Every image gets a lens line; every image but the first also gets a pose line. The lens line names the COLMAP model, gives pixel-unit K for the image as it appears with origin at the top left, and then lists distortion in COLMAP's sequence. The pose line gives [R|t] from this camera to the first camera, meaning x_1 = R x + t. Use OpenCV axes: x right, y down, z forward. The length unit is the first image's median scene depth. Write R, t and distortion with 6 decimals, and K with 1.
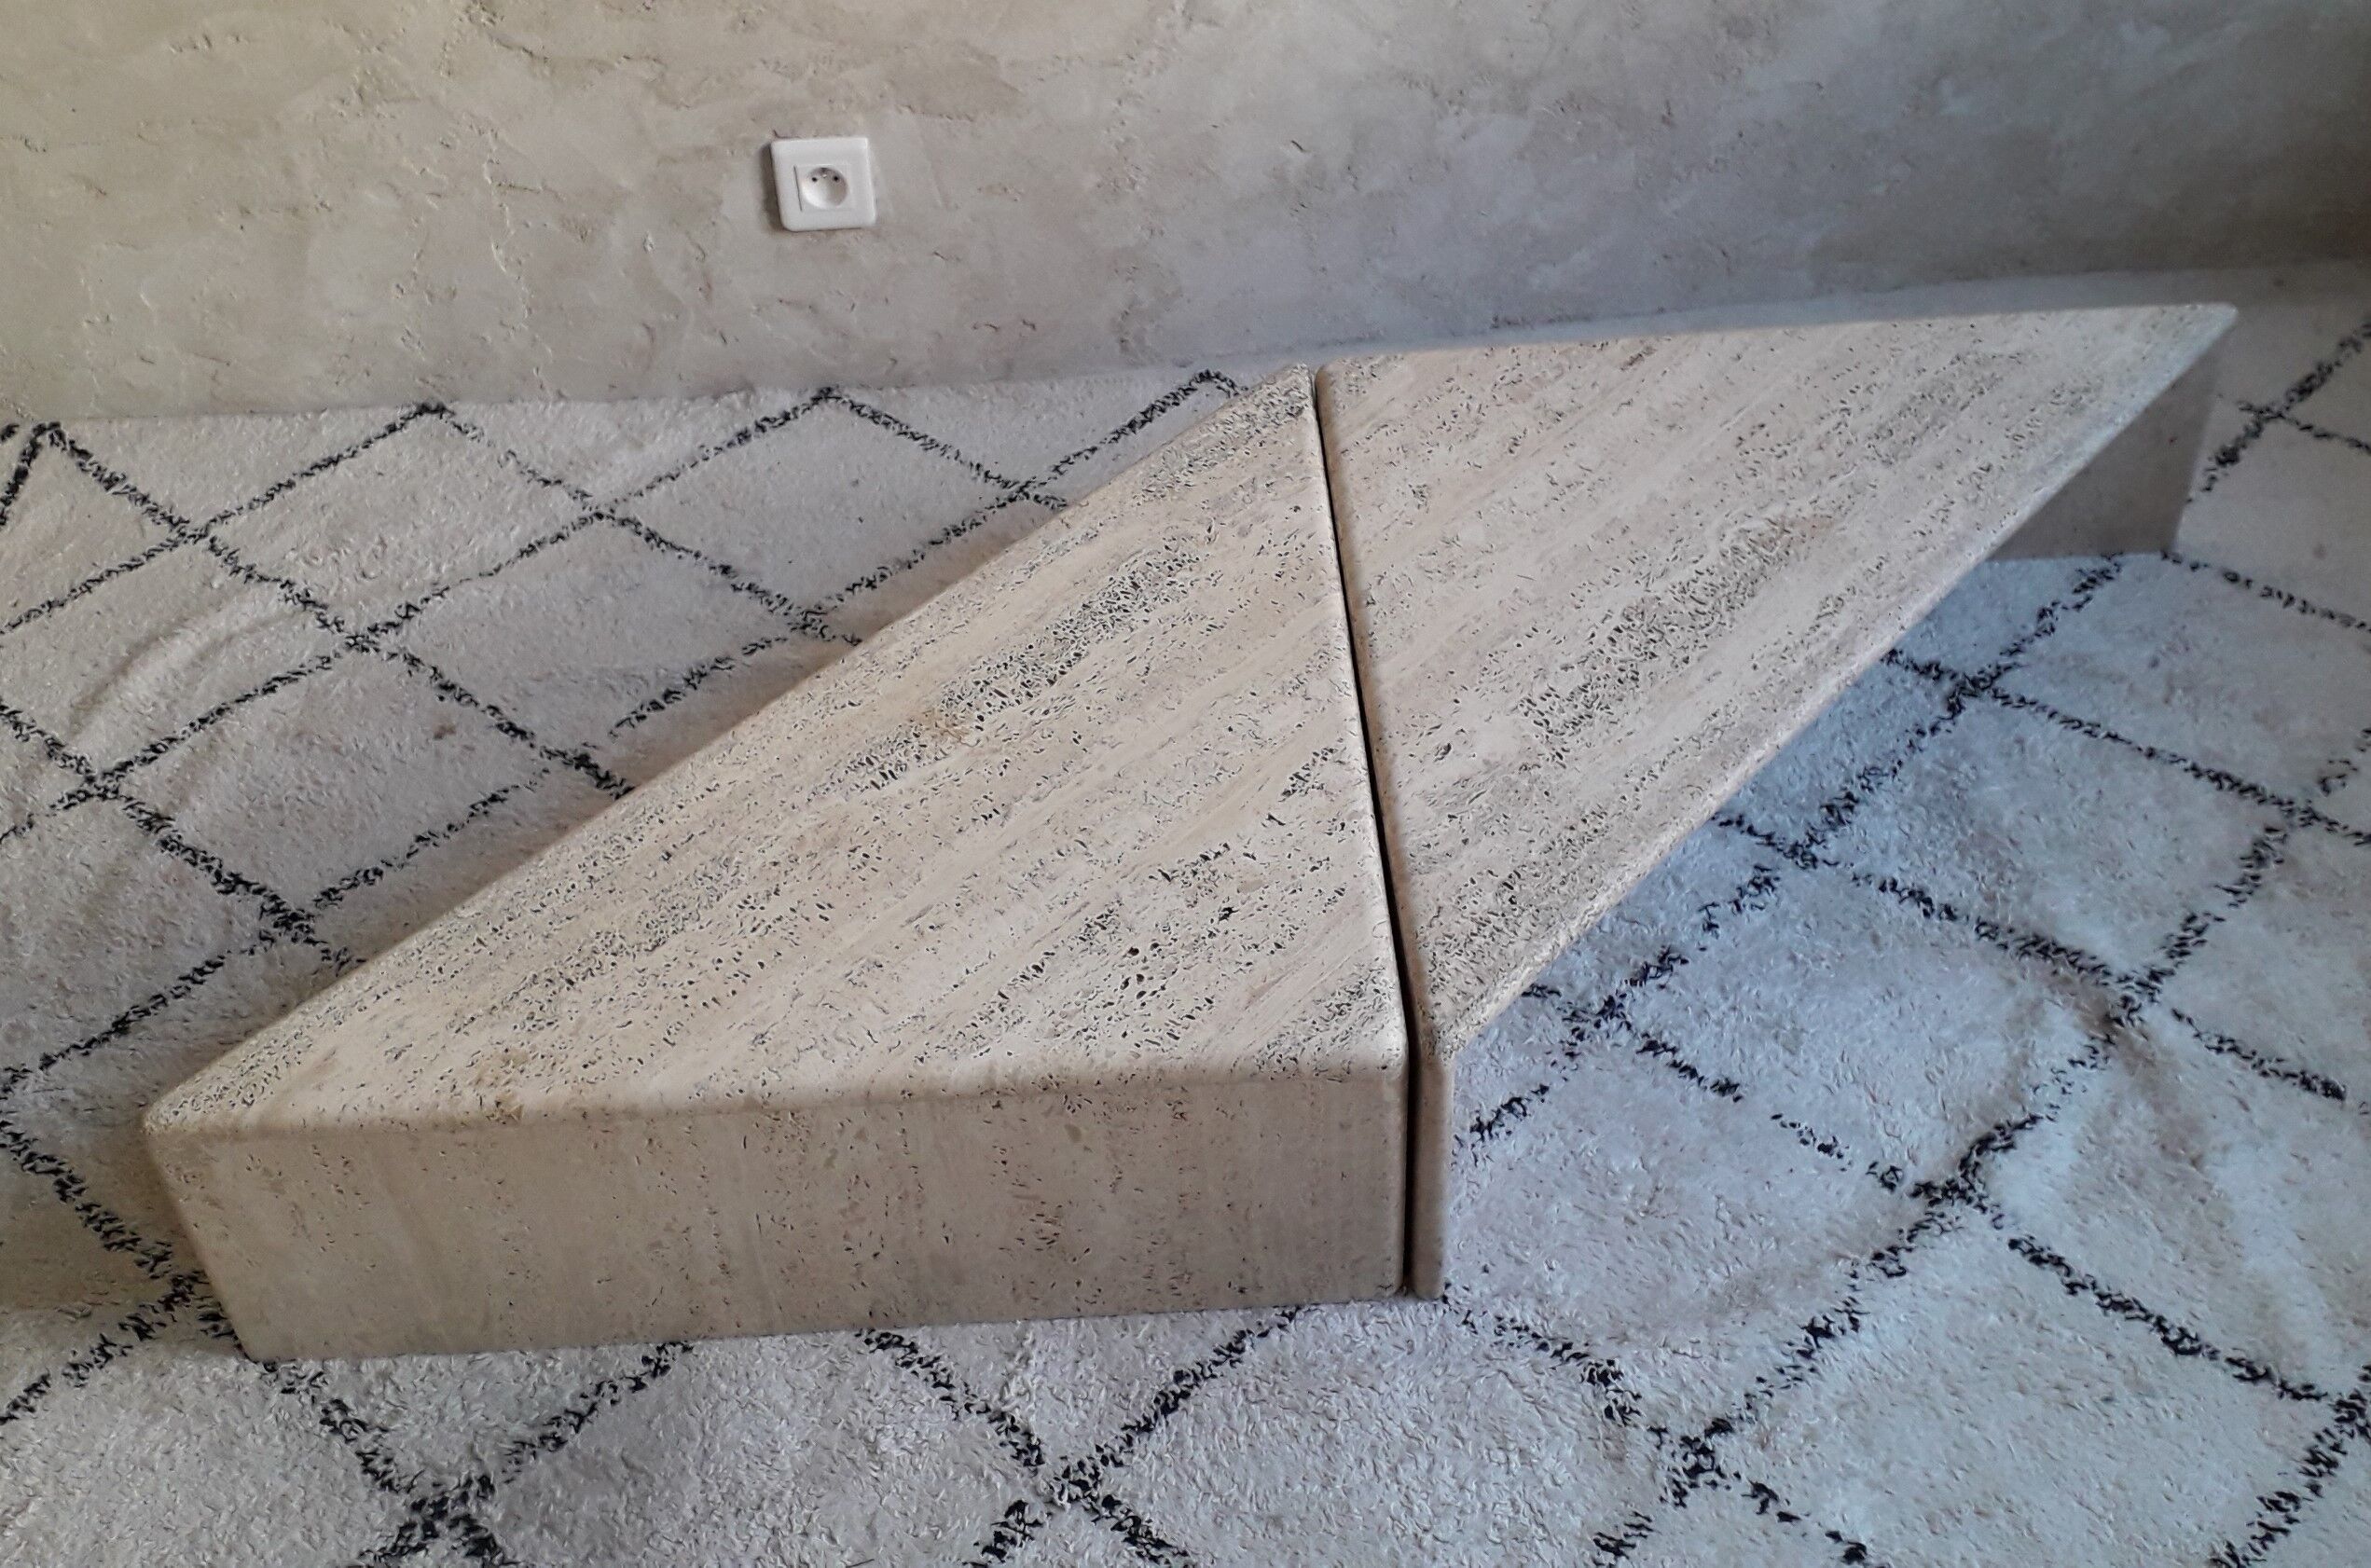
lens RADIAL K [[2320.6, 0, 1179.9], [0, 2320.6, 702.4], [0, 0, 1]] dist [0.152203, -0.365151]
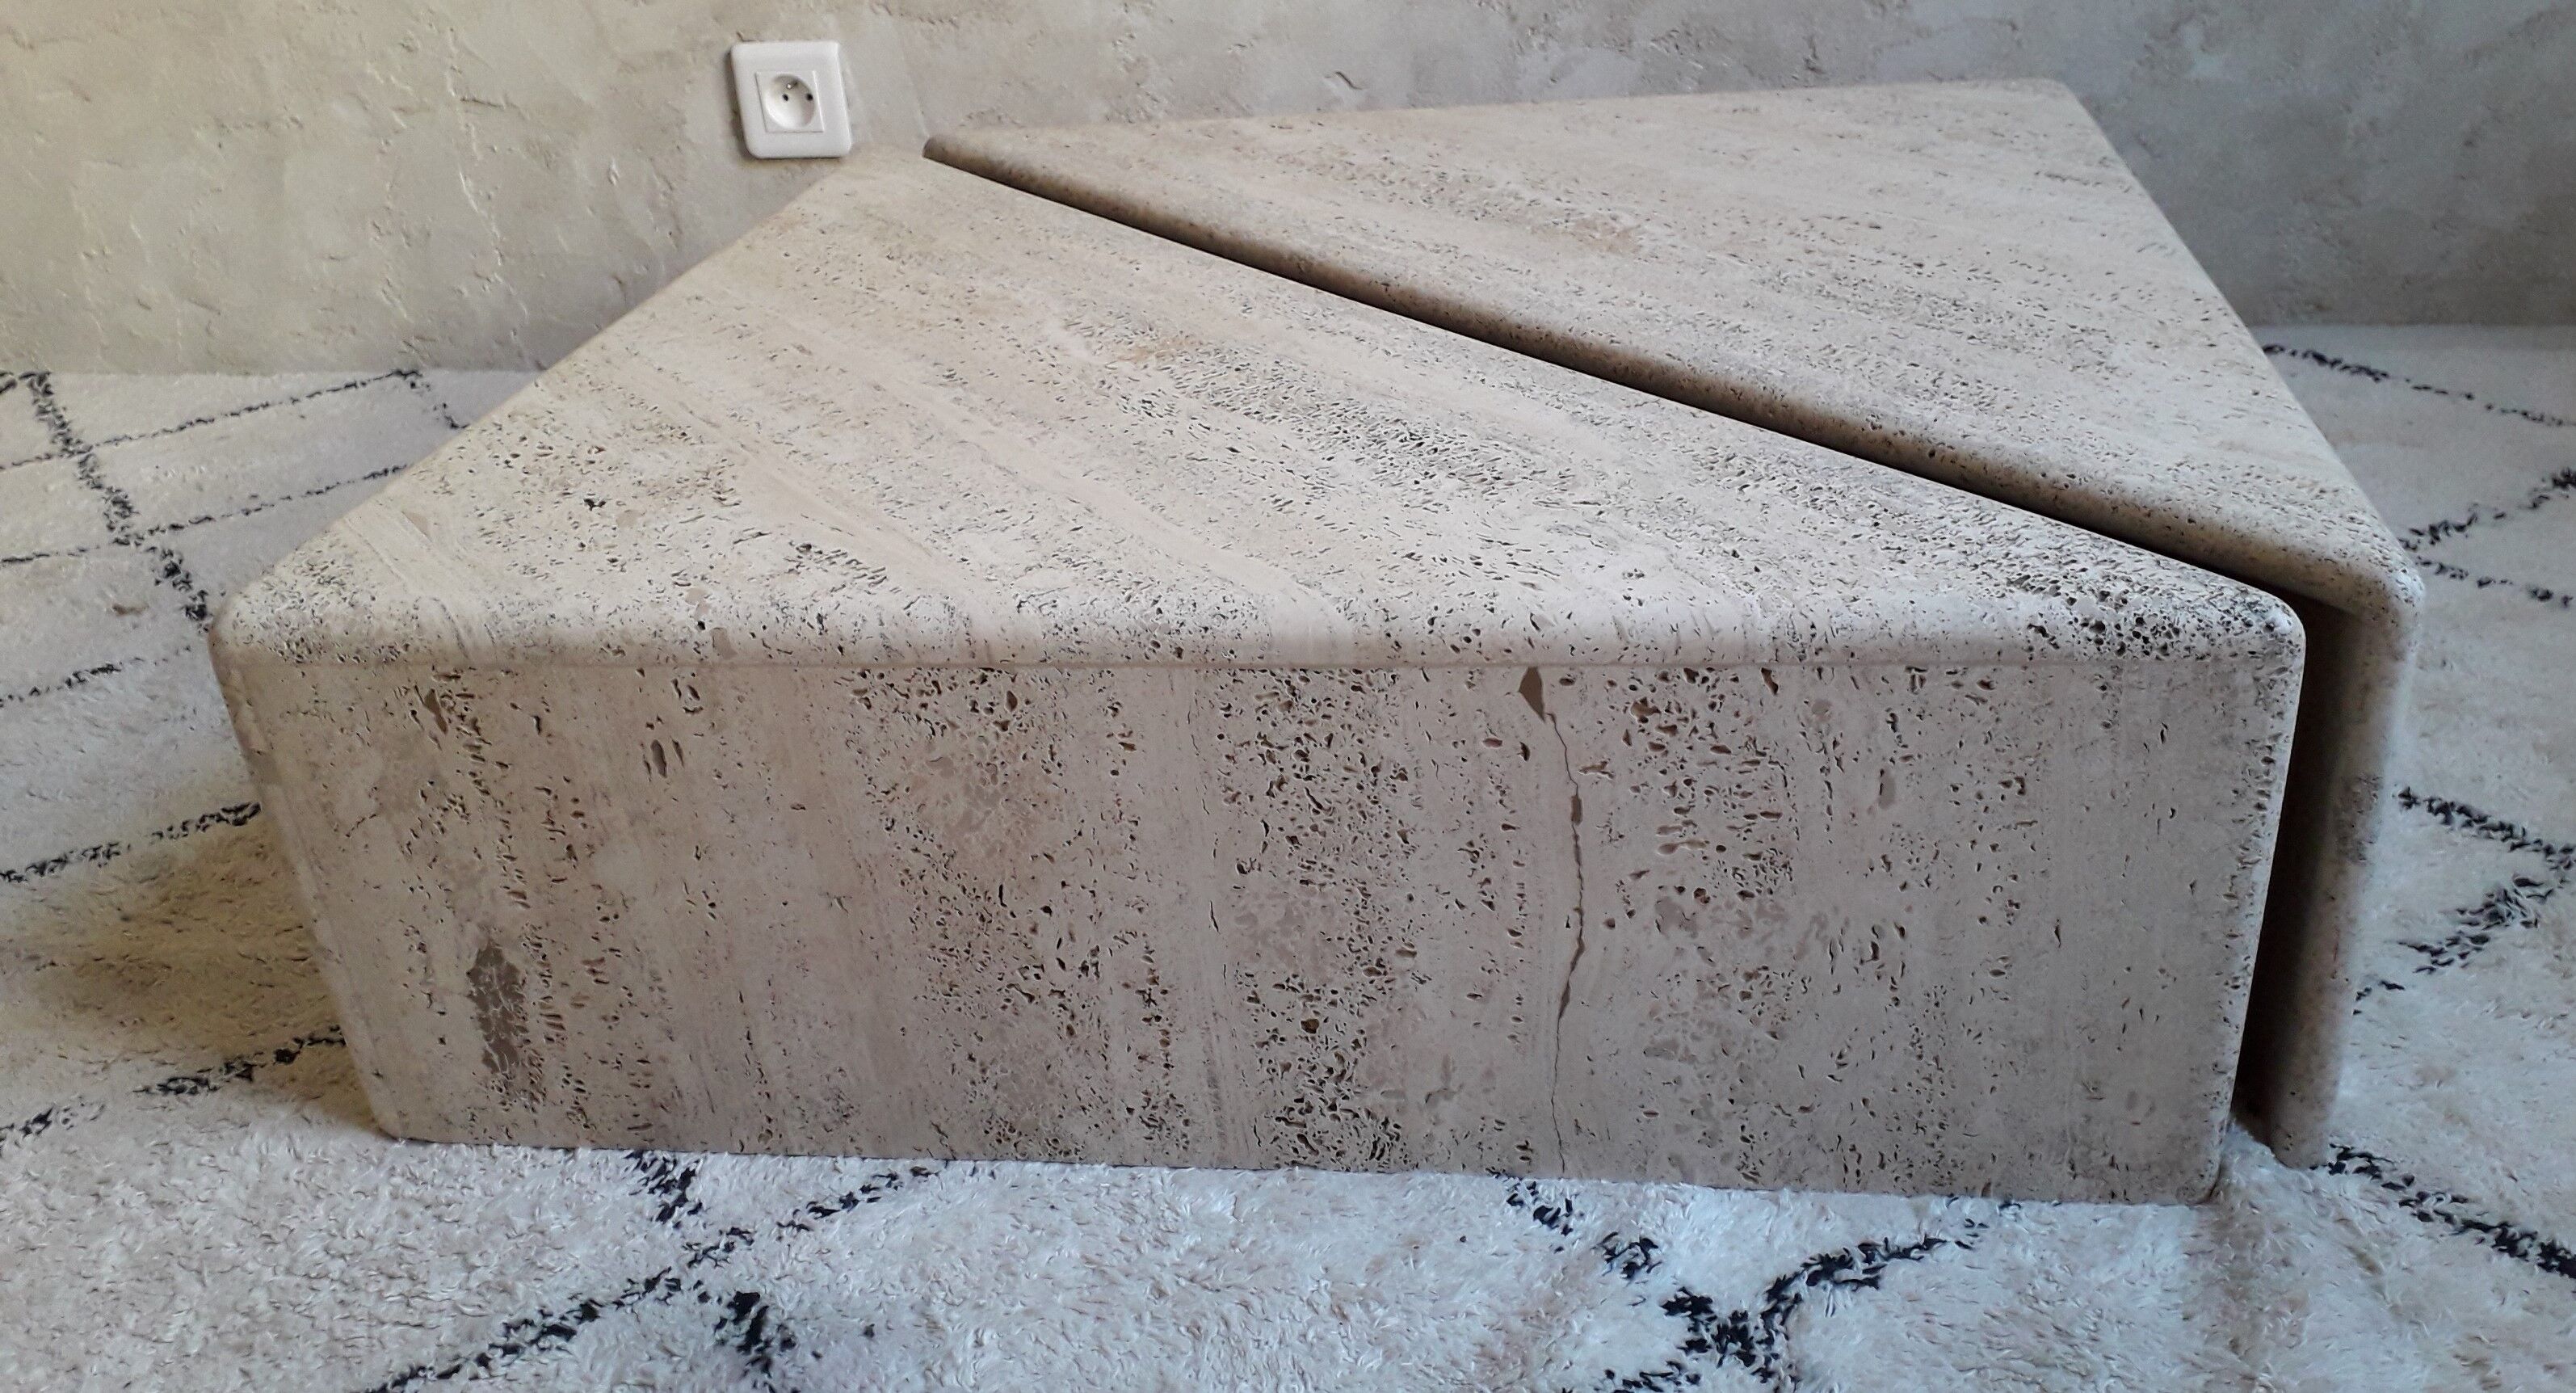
lens RADIAL K [[2074.9, 0, 1377.8], [0, 2074.9, 723.6], [0, 0, 1]] dist [0.157409, -0.332752]
pose [[0.973406, 0.078618, -0.215174, 0.241746], [-0.122428, 0.972413, -0.198554, 0.128241], [0.193629, 0.219617, 0.956178, 0.355628]]
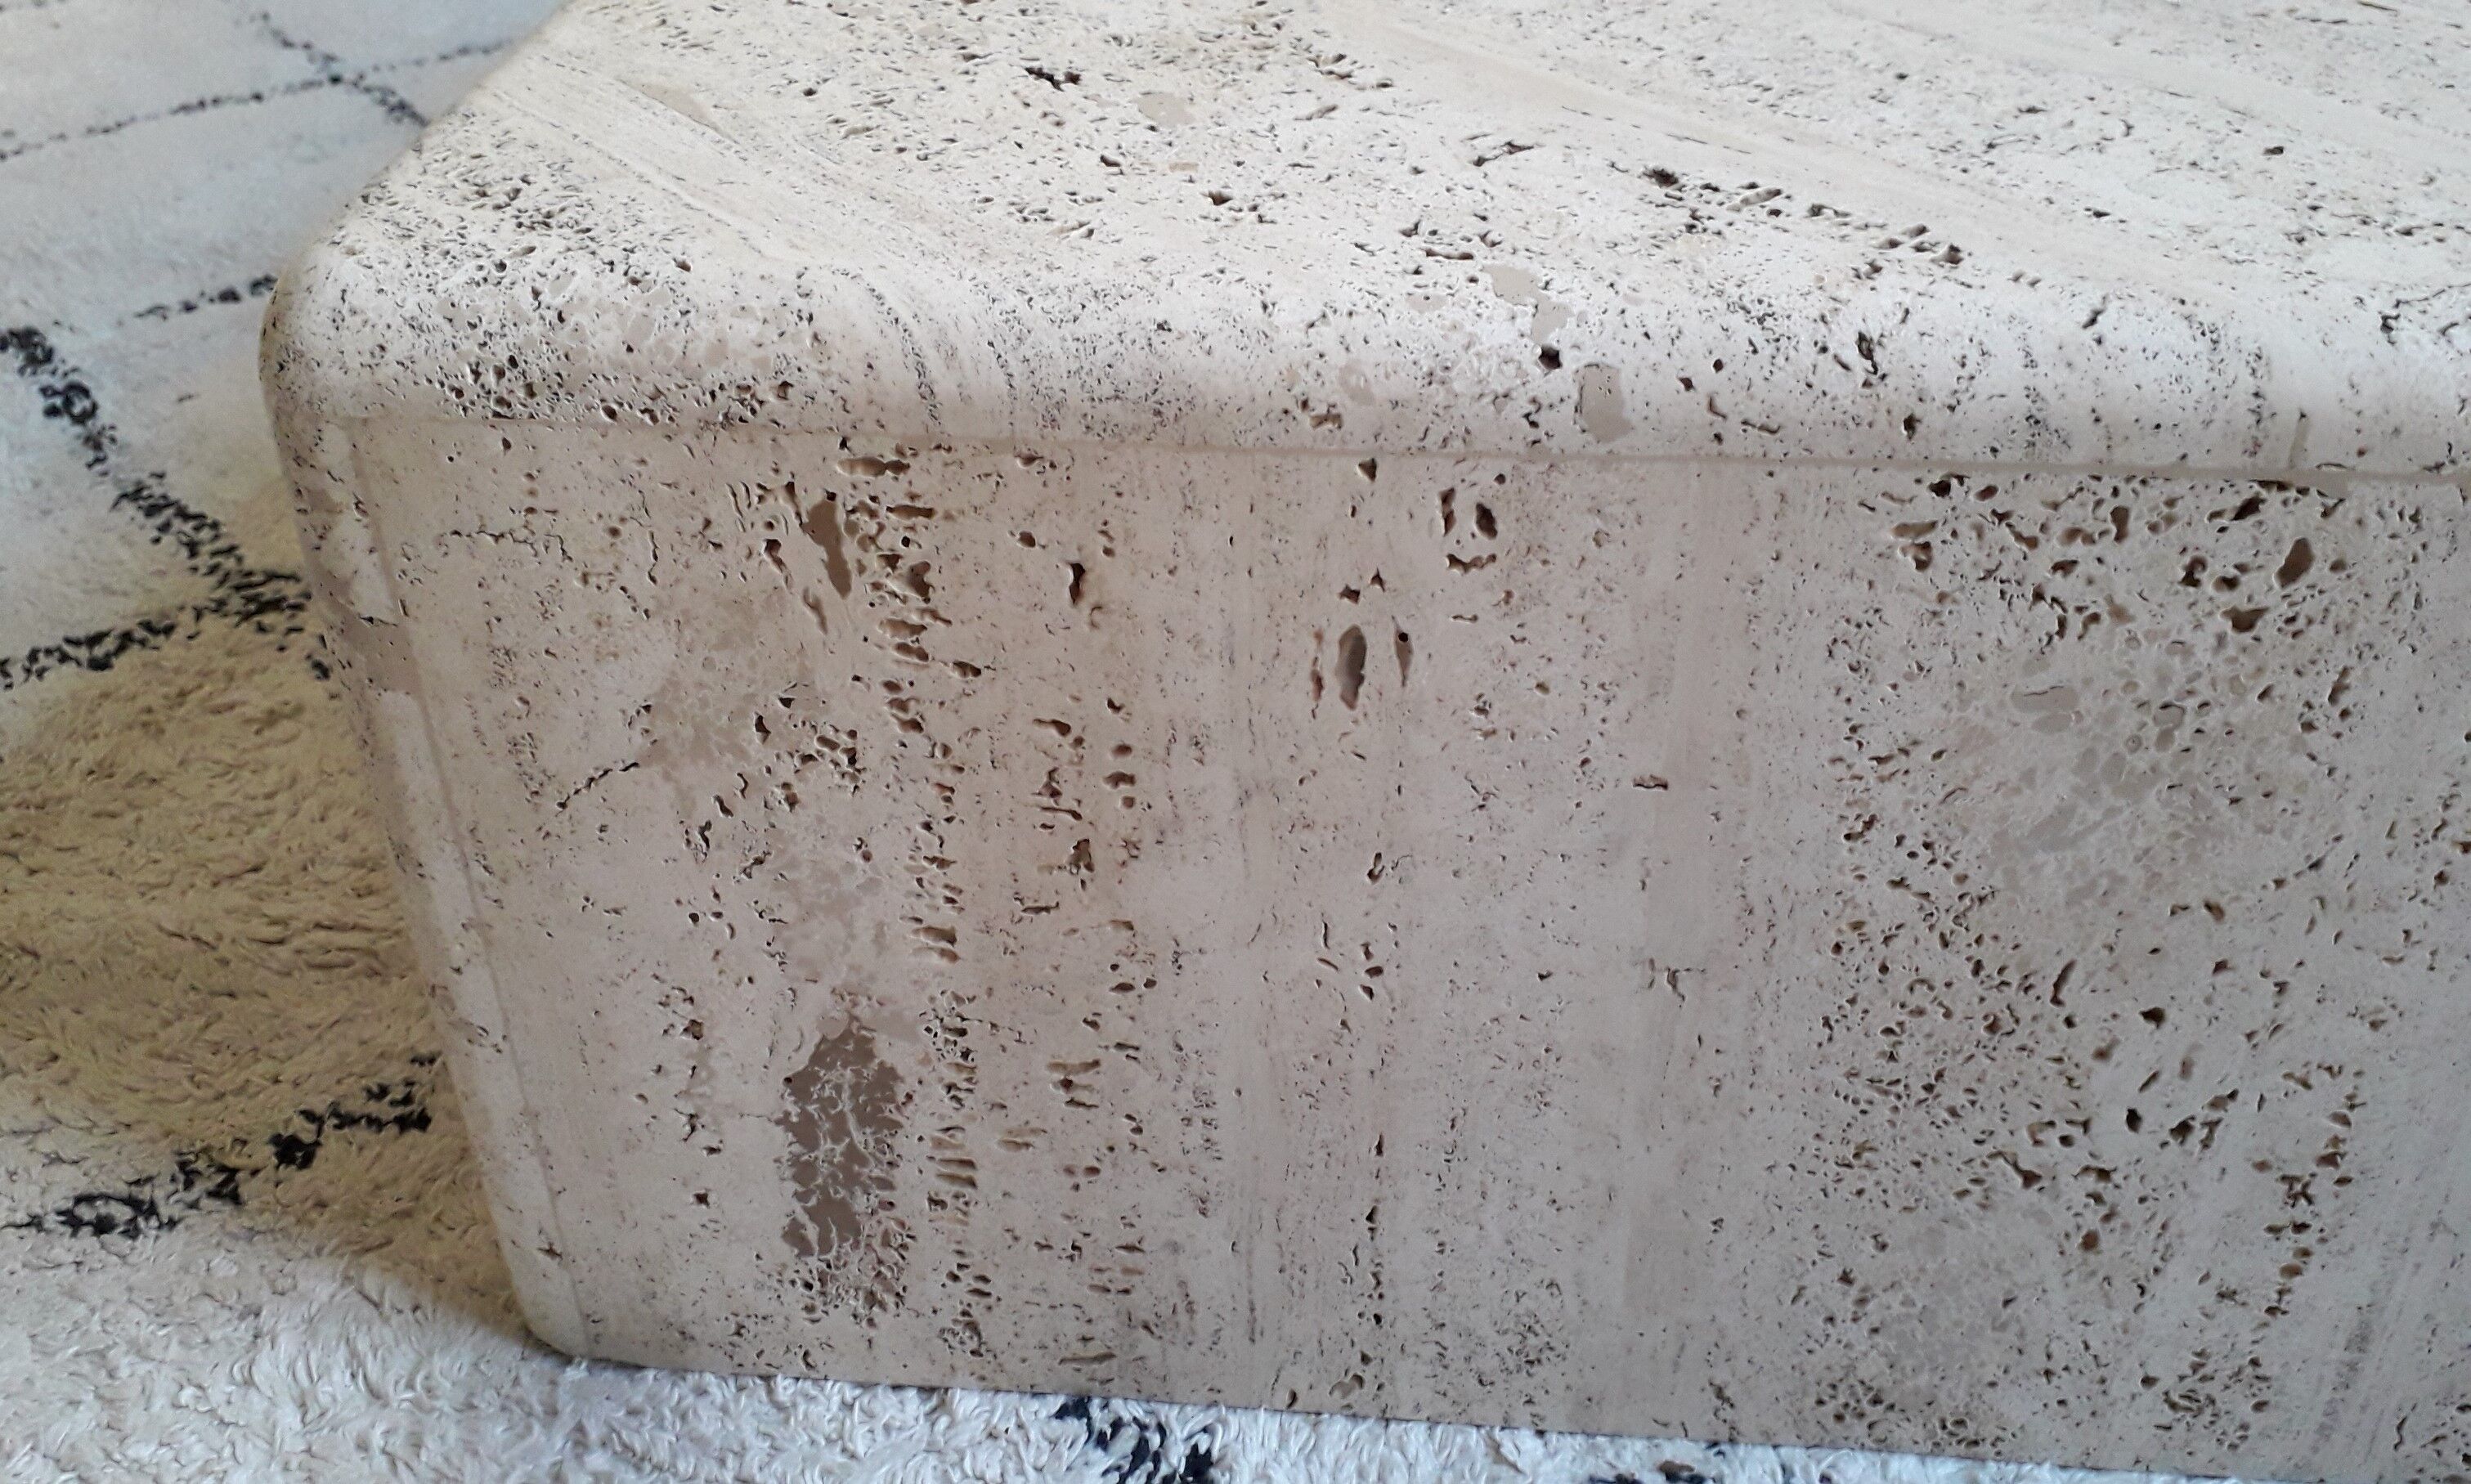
lens RADIAL K [[2119.8, 0, 1195.0], [0, 2119.8, 728.8], [0, 0, 1]] dist [0.128061, -0.259653]
pose [[0.981980, 0.122913, -0.143556, 0.059043], [-0.136500, 0.986639, -0.088951, 0.098039], [0.130705, 0.106943, 0.985637, 0.519393]]
